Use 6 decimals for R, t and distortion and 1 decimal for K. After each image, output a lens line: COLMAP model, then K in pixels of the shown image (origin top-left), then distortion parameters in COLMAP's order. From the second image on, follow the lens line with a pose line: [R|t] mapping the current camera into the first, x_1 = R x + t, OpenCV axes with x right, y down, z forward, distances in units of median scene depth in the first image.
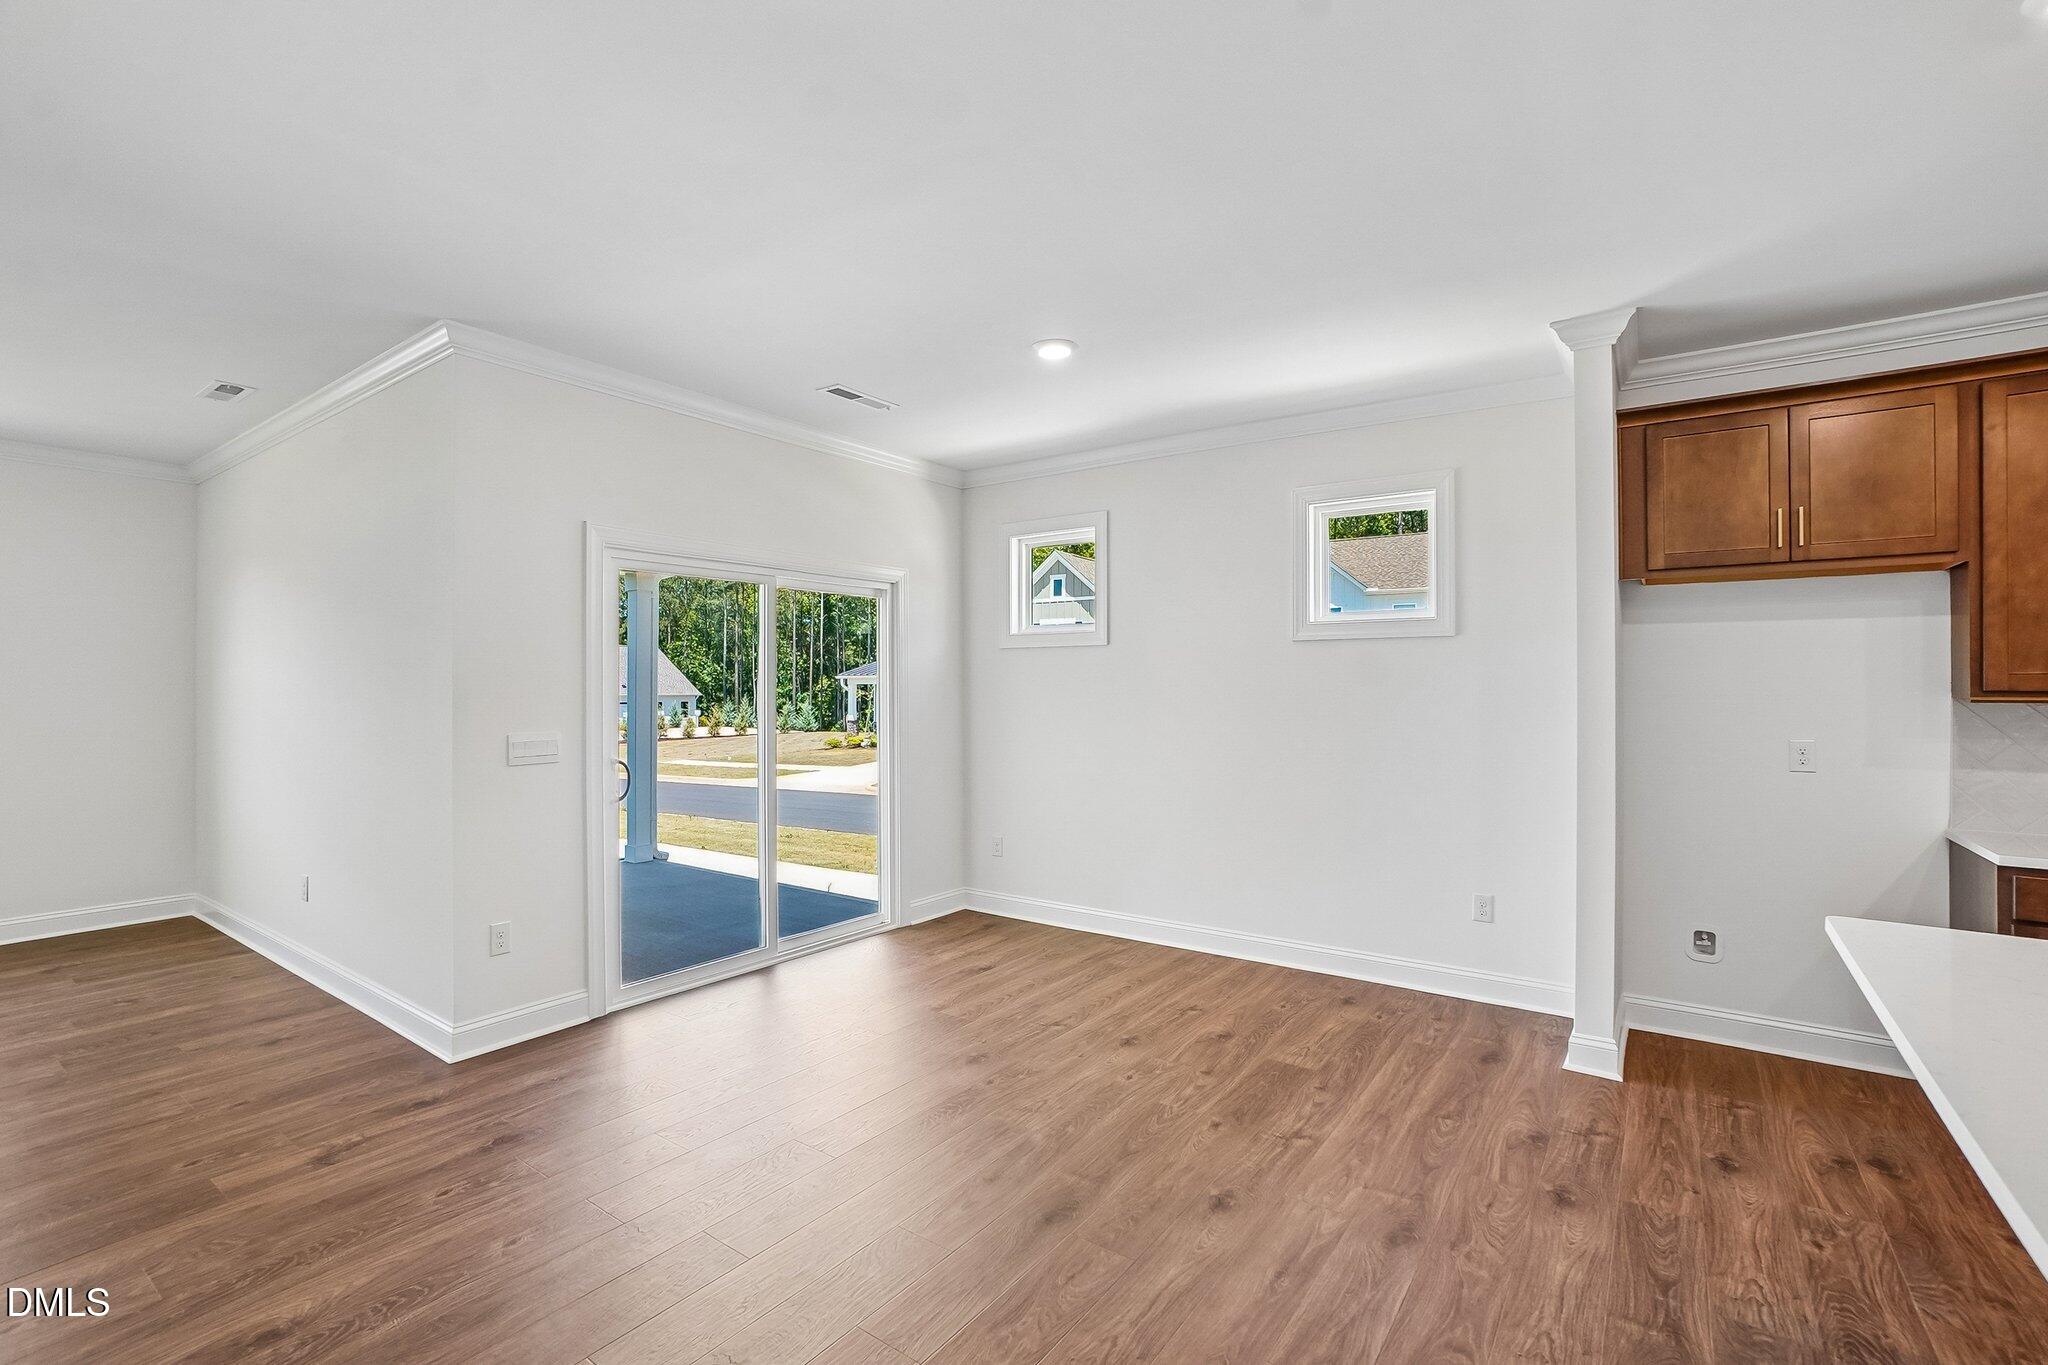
lens RADIAL K [[927.1, 0, 998.9], [0, 927.1, 682.2], [0, 0, 1]] dist [-0.046868, 0.021622]
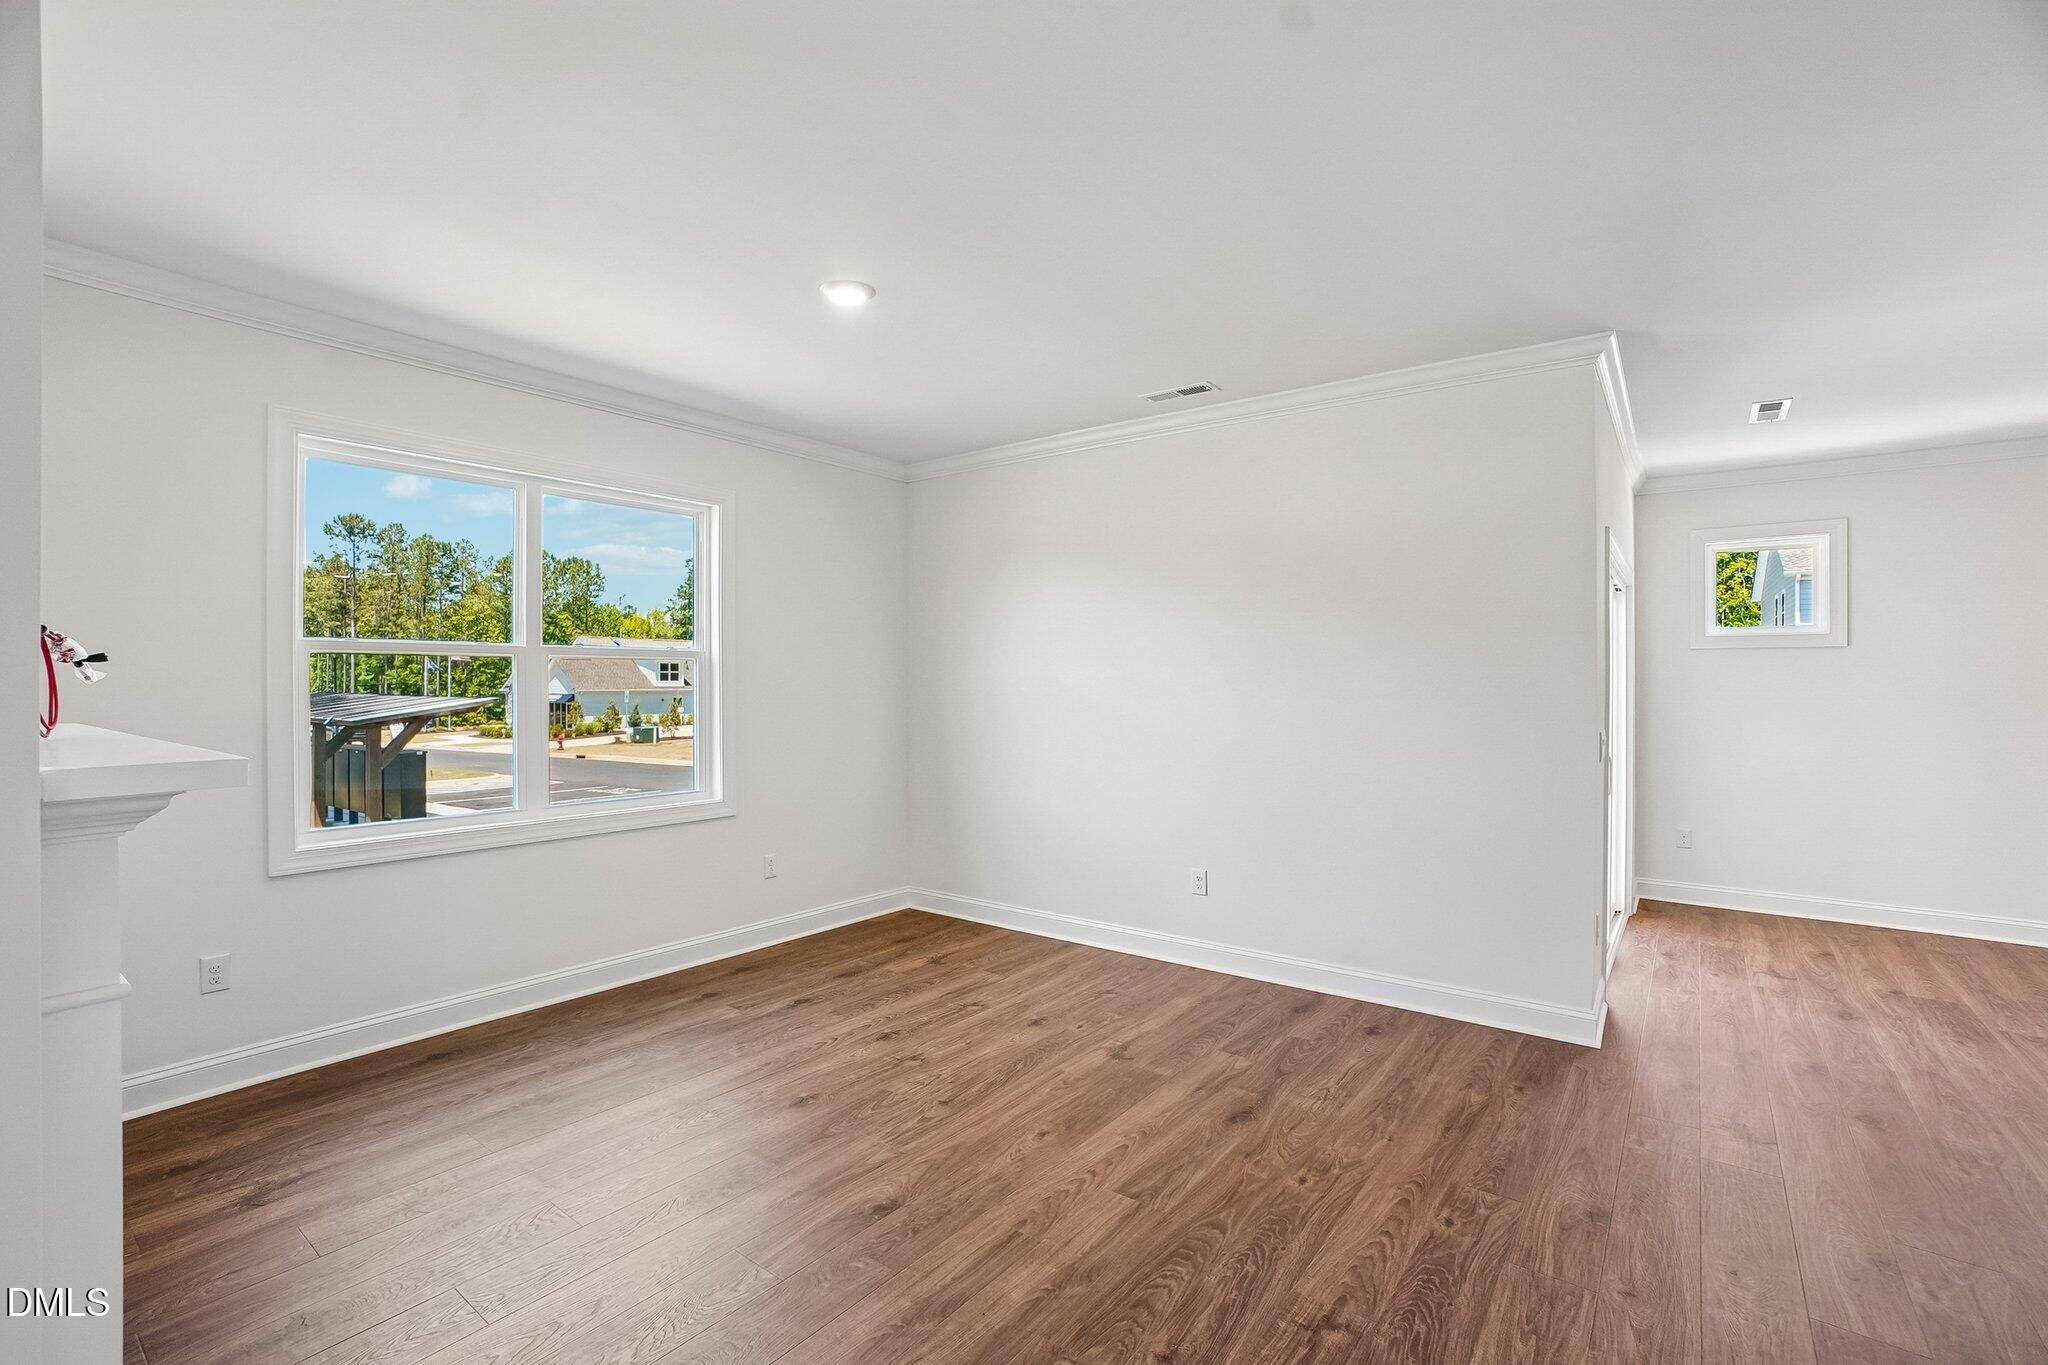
lens RADIAL K [[906.8, 0, 1012.1], [0, 906.8, 686.0], [0, 0, 1]] dist [-0.059518, 0.022800]
pose [[0.999615, -0.000747, -0.027719, -1.155256], [0.000874, 0.999989, 0.004575, -0.001789], [0.027715, -0.004597, 0.999605, -0.022588]]
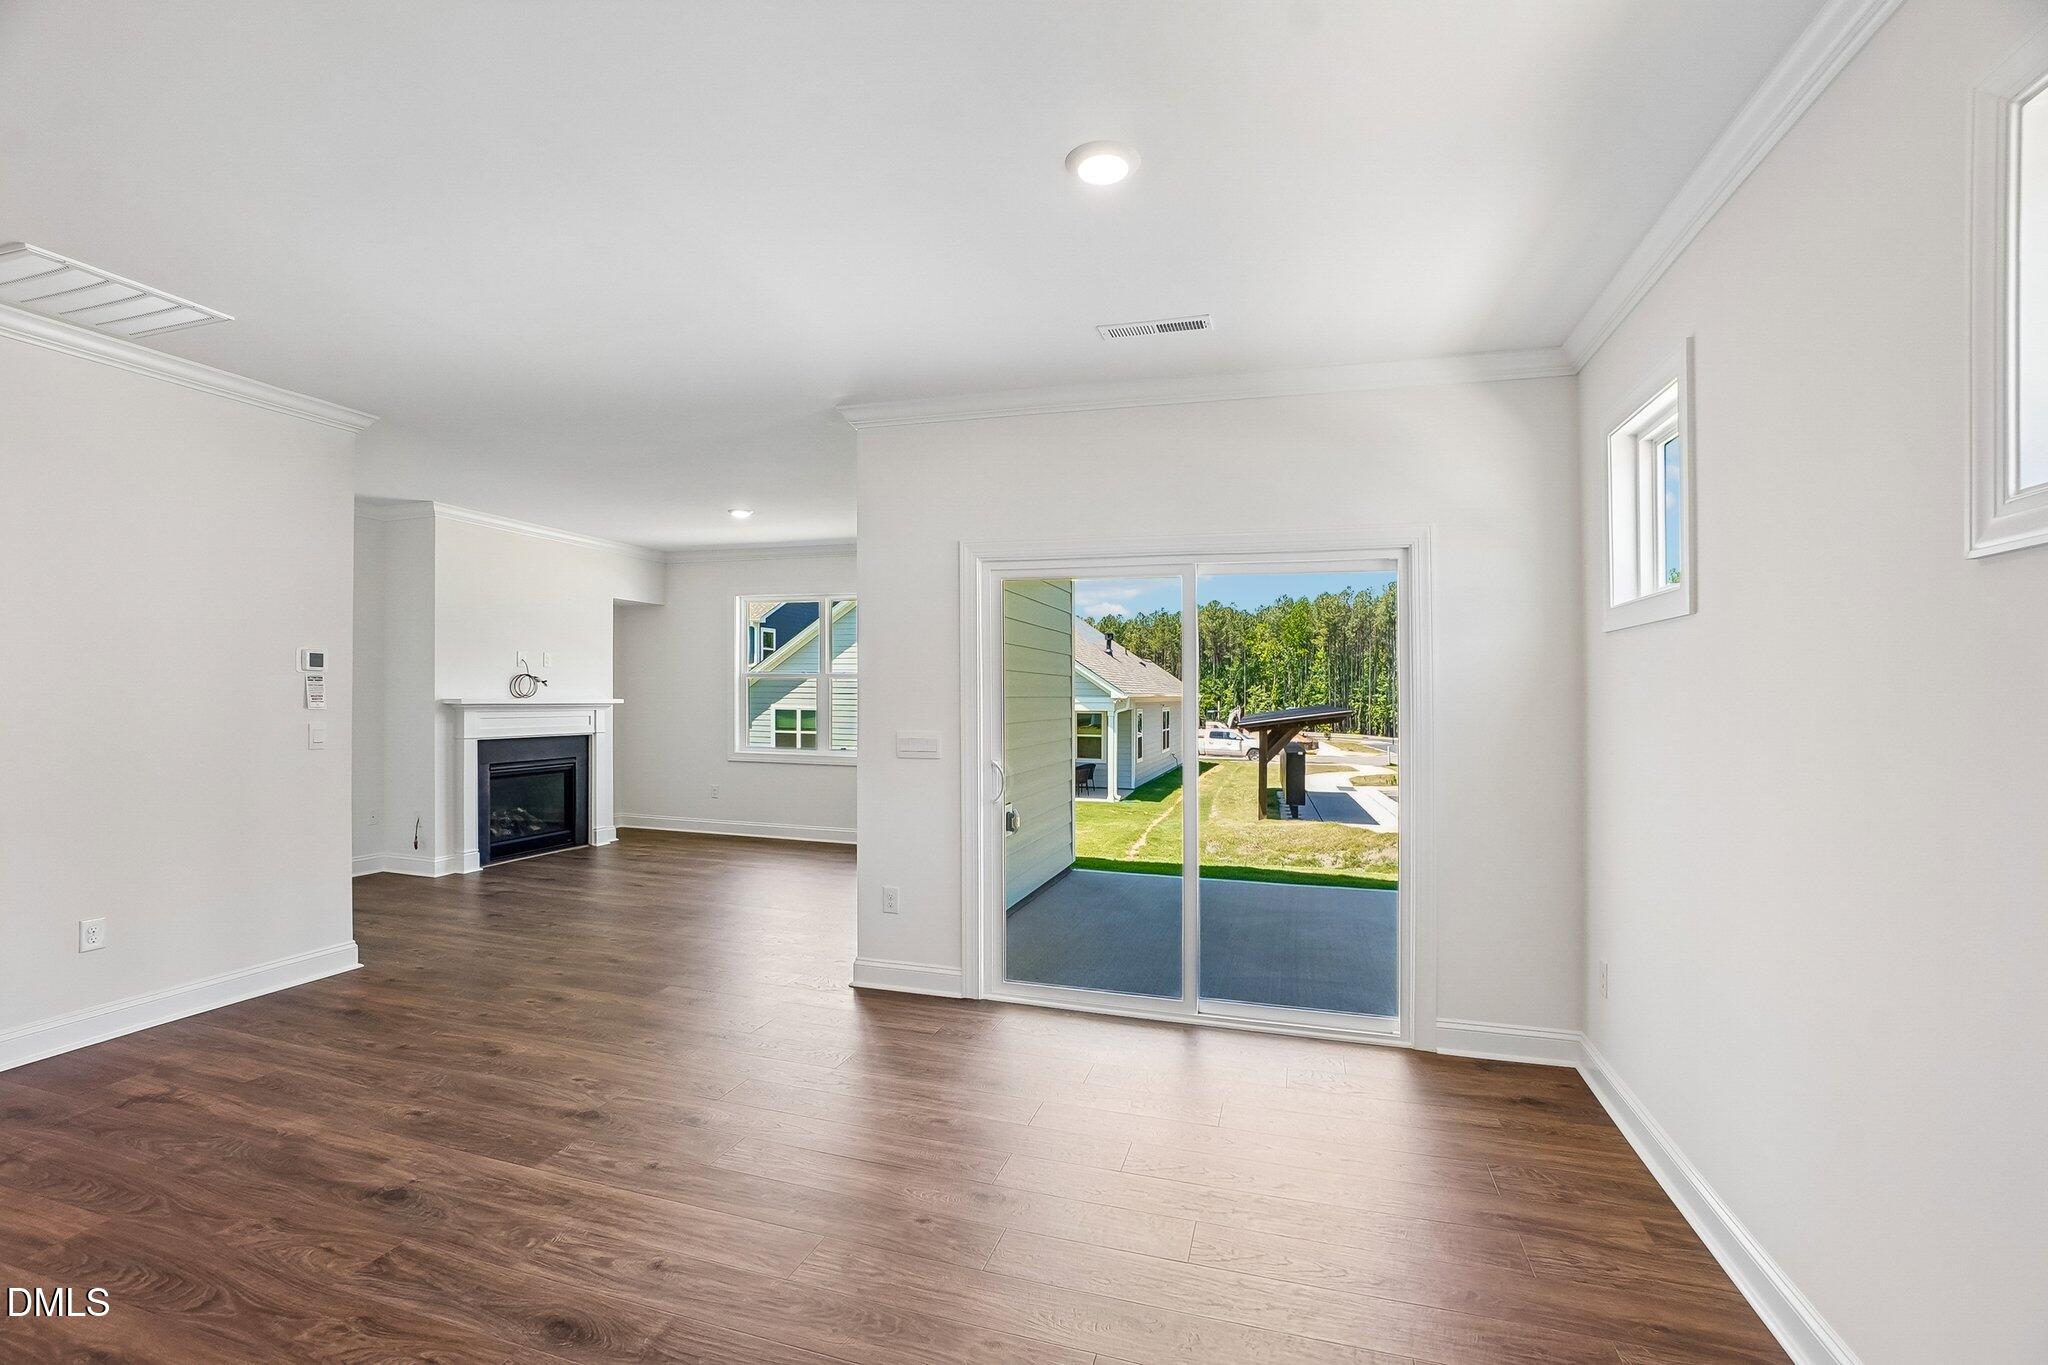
lens RADIAL K [[906.8, 0, 1012.1], [0, 906.8, 686.0], [0, 0, 1]] dist [-0.059518, 0.022800]
pose [[0.322015, -0.006694, -0.946711, 0.622447], [-0.005639, 0.999944, -0.008988, 0.006902], [0.946718, 0.008233, 0.321959, 0.743546]]
